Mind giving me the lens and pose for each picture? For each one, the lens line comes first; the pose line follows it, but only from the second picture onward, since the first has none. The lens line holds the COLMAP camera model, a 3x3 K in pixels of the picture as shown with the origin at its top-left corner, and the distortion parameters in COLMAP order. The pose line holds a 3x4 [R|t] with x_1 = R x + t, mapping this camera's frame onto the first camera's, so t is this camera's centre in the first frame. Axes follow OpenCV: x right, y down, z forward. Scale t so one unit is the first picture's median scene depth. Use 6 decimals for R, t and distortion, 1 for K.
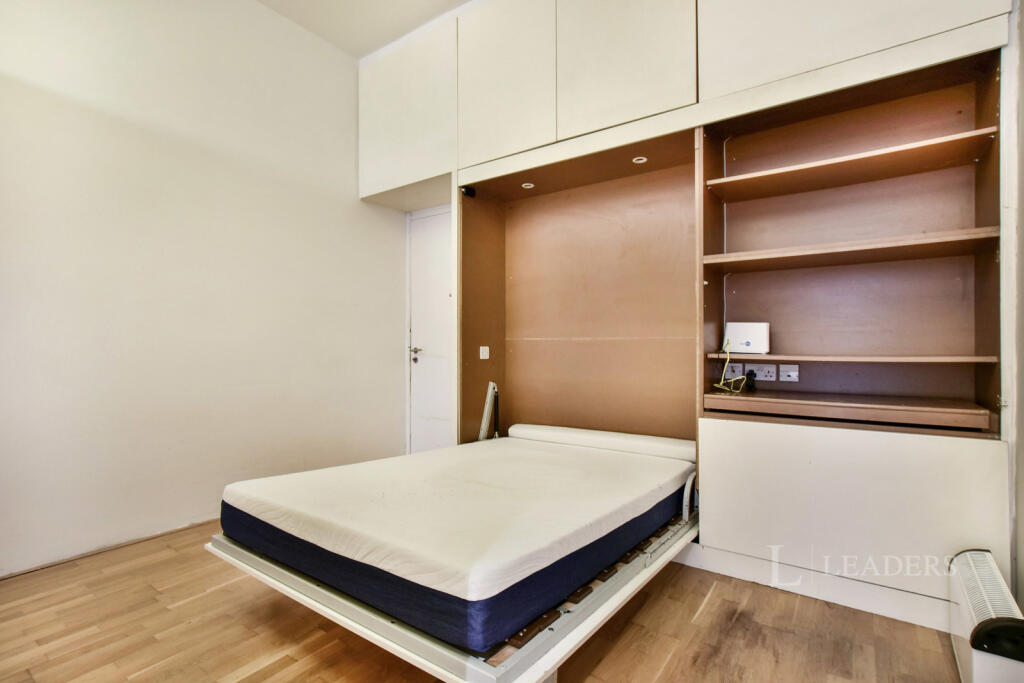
lens RADIAL K [[489.0, 0, 515.8], [0, 489.0, 339.5], [0, 0, 1]] dist [-0.004585, 0.002329]
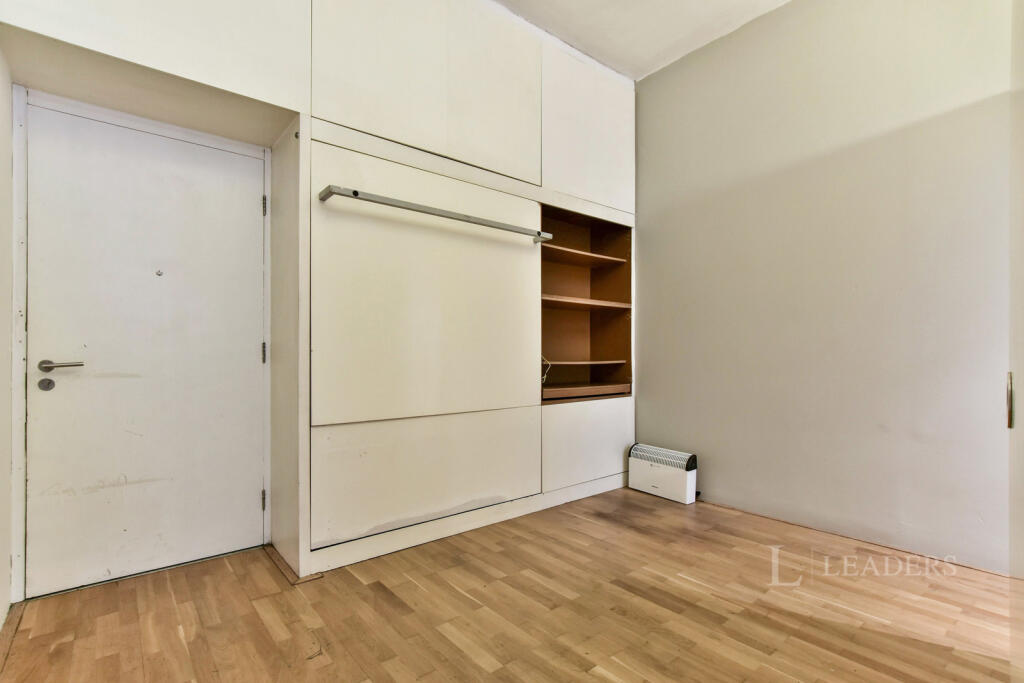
lens RADIAL K [[489.0, 0, 501.9], [0, 489.0, 354.9], [0, 0, 1]] dist [-0.004585, 0.002329]
pose [[0.251220, 0.002378, 0.967927, -1.124771], [-0.010133, 0.999949, 0.000173, 0.011293], [-0.967877, -0.009852, 0.251231, 0.800689]]
